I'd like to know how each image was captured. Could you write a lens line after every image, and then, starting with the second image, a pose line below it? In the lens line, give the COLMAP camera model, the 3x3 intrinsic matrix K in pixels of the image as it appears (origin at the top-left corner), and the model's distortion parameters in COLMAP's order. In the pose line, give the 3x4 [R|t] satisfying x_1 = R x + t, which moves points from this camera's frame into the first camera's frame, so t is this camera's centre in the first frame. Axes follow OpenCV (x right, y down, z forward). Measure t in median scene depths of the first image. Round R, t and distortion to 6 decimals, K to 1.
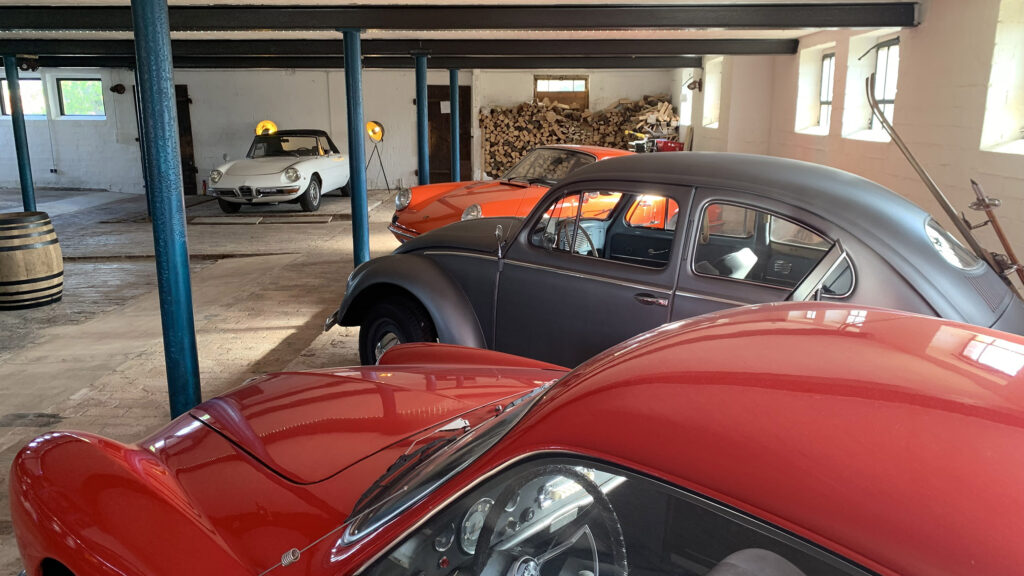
lens RADIAL K [[801.5, 0, 506.9], [0, 801.5, 274.3], [0, 0, 1]] dist [0.015878, -0.007829]
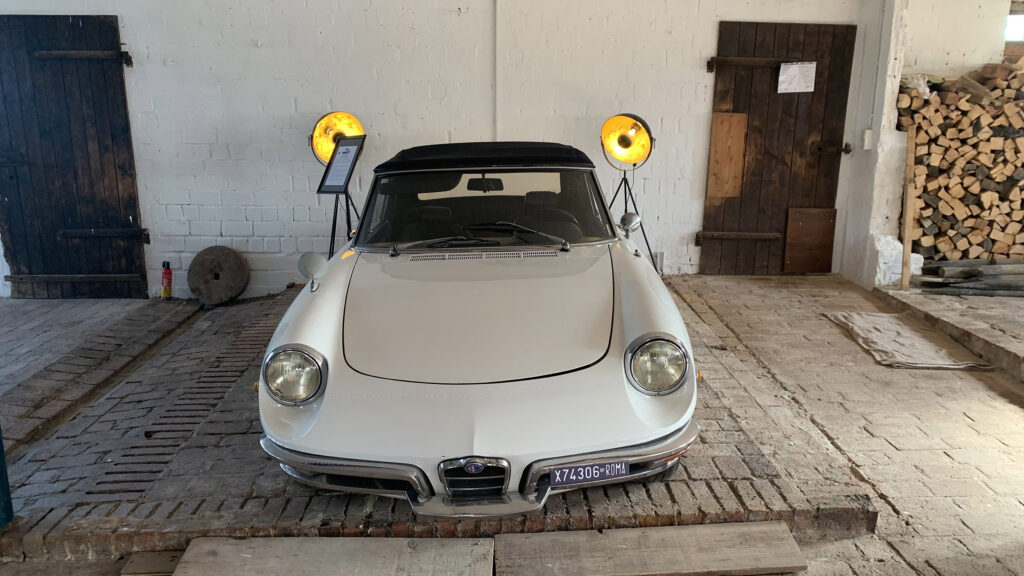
lens RADIAL K [[801.5, 0, 506.9], [0, 801.5, 274.3], [0, 0, 1]] dist [0.015878, -0.007829]
pose [[0.995941, -0.017155, 0.088361, -0.260257], [0.015757, 0.999740, 0.016490, -0.122262], [-0.088621, -0.015031, 0.995952, 0.627819]]
